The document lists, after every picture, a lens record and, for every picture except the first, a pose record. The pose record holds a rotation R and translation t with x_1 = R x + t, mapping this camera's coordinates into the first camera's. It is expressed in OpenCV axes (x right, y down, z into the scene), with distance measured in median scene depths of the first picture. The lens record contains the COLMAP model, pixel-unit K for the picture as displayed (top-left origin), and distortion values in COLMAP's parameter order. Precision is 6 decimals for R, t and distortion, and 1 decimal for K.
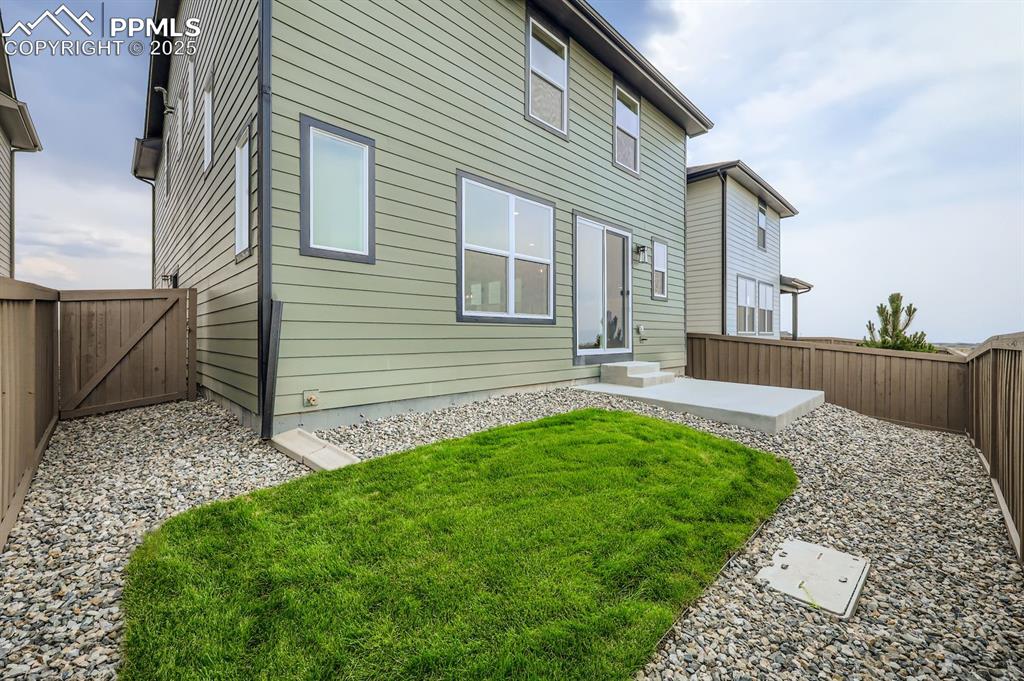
lens RADIAL K [[415.2, 0, 520.4], [0, 415.2, 337.4], [0, 0, 1]] dist [-0.000730, 0.000074]
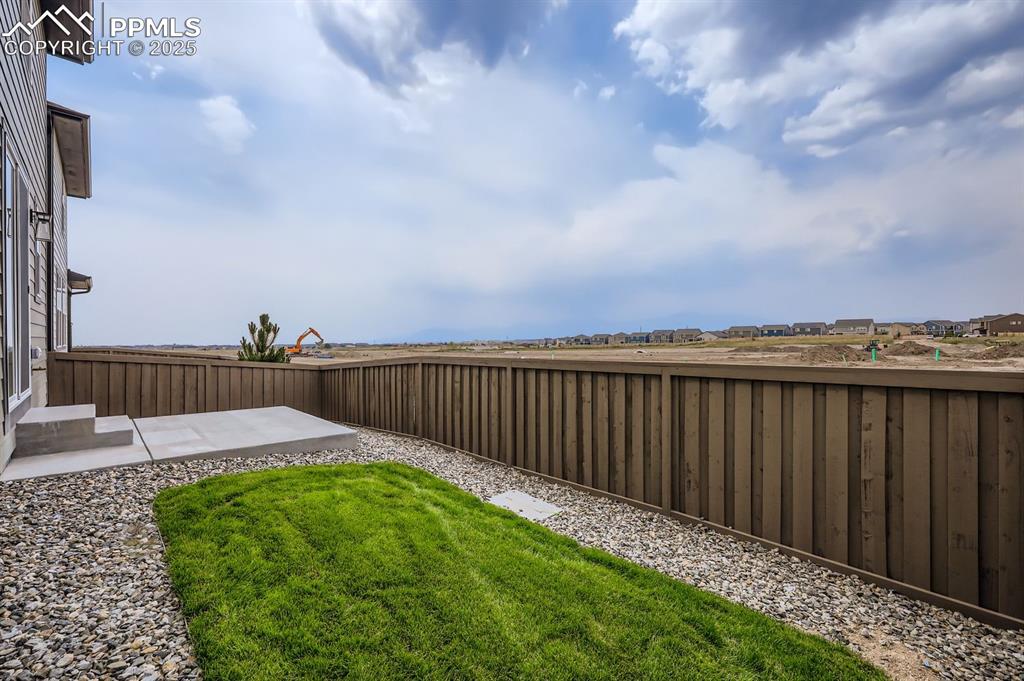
lens RADIAL K [[415.2, 0, 520.4], [0, 415.2, 337.4], [0, 0, 1]] dist [-0.000730, 0.000074]
pose [[-0.011981, 0.001946, 0.999926, -0.153504], [0.000499, 0.999998, -0.001940, -0.020196], [-0.999928, 0.000476, -0.011982, 0.154236]]
